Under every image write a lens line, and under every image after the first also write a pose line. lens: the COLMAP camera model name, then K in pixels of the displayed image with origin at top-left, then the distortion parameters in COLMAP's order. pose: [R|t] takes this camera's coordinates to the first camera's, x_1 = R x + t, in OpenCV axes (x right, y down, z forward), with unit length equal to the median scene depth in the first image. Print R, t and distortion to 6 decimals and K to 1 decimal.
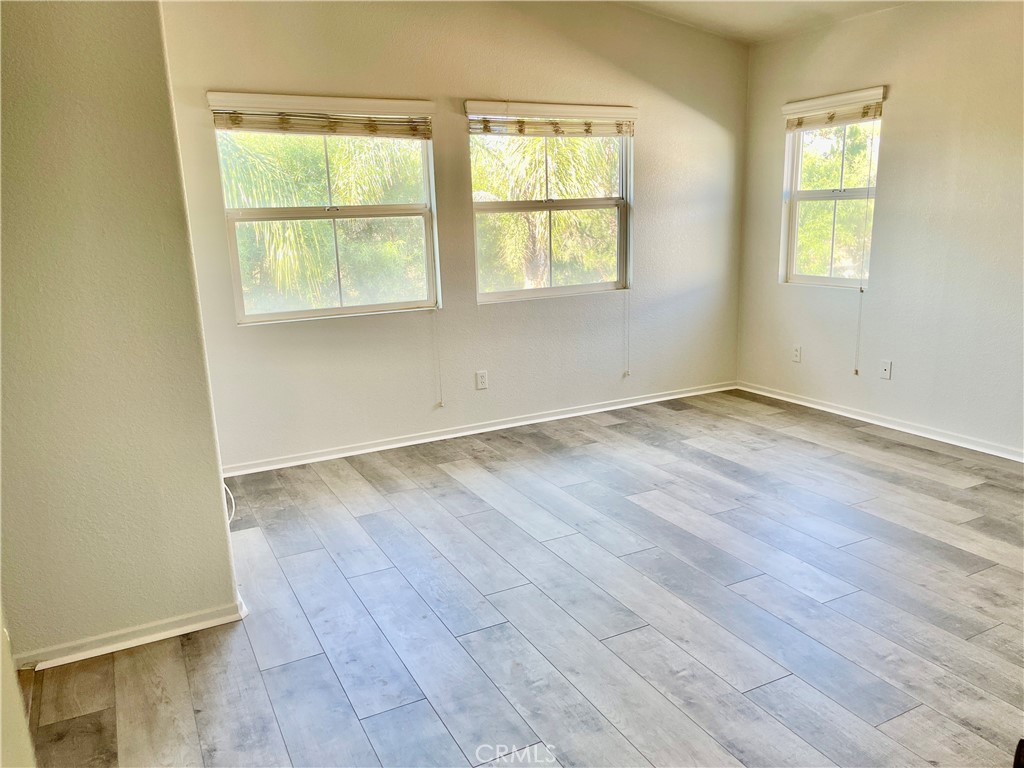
lens RADIAL K [[765.0, 0, 511.2], [0, 765.0, 385.2], [0, 0, 1]] dist [0.002317, -0.006837]
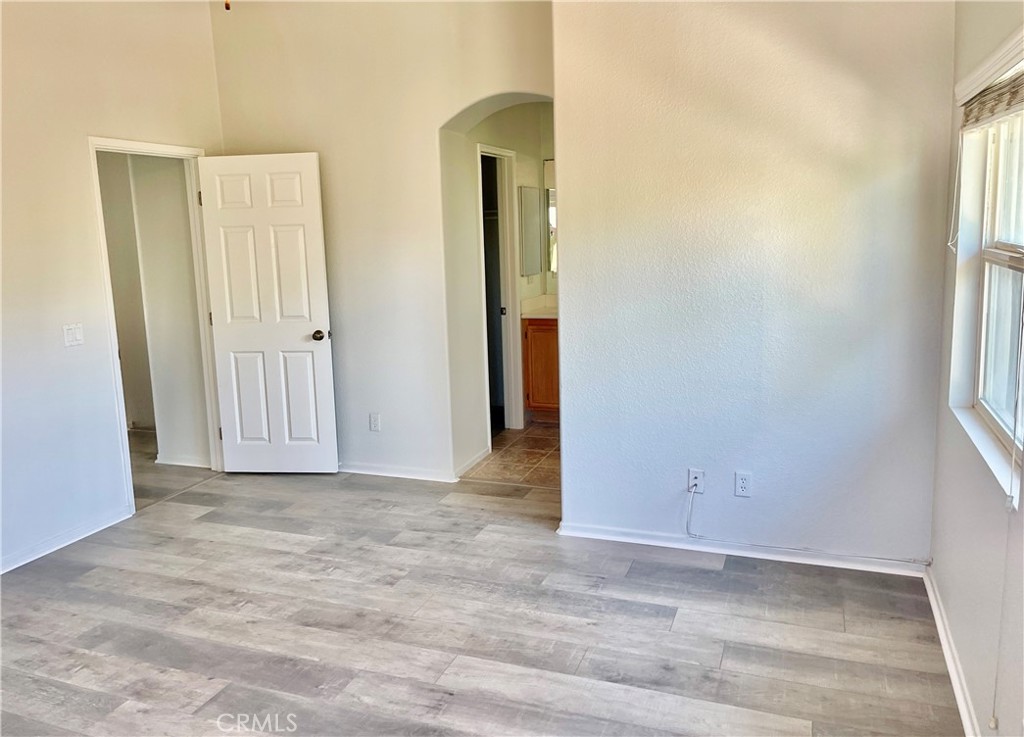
lens RADIAL K [[813.1, 0, 511.6], [0, 813.1, 365.8], [0, 0, 1]] dist [-0.015866, -0.010688]
pose [[-0.741790, 0.168460, -0.649129, 0.704878], [-0.102382, 0.928144, 0.357865, -0.567856], [0.662771, 0.331920, -0.671240, 2.057199]]
